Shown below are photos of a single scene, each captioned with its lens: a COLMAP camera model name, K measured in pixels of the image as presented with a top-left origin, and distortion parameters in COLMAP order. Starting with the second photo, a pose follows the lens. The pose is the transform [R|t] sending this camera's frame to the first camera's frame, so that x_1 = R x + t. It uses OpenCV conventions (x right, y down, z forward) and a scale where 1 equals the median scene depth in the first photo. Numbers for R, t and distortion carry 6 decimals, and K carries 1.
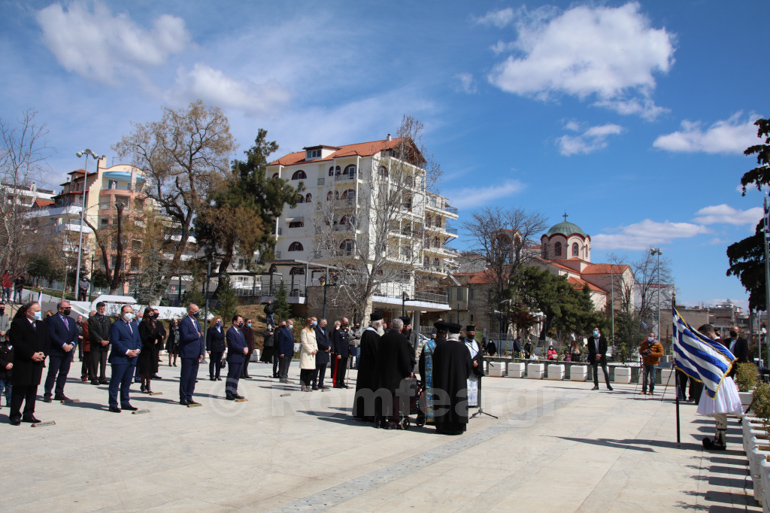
lens RADIAL K [[654.9, 0, 385.0], [0, 654.9, 256.5], [0, 0, 1]] dist [-0.002456, -0.000368]
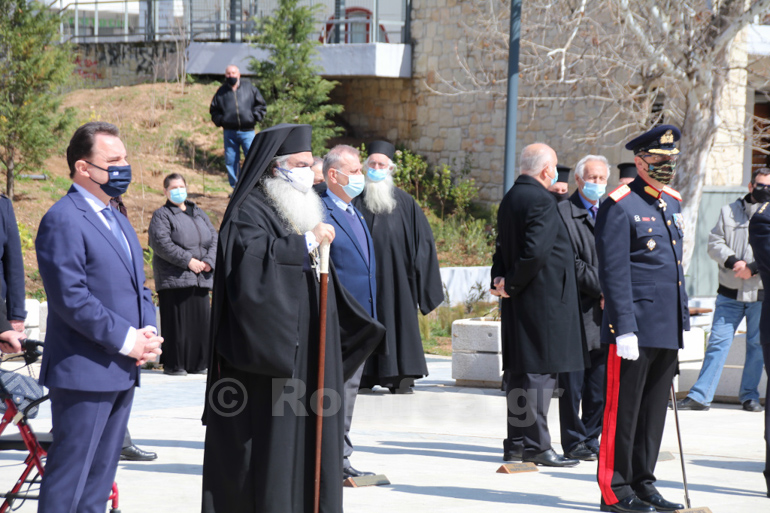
lens RADIAL K [[3822.2, 0, 385.0], [0, 3822.2, 256.5], [0, 0, 1]] dist [-0.050163, -0.831324]
pose [[0.988939, -0.023736, -0.146414, 0.035668], [0.042225, 0.991321, 0.124501, -0.016056], [0.142188, -0.129306, 0.981358, -0.118171]]
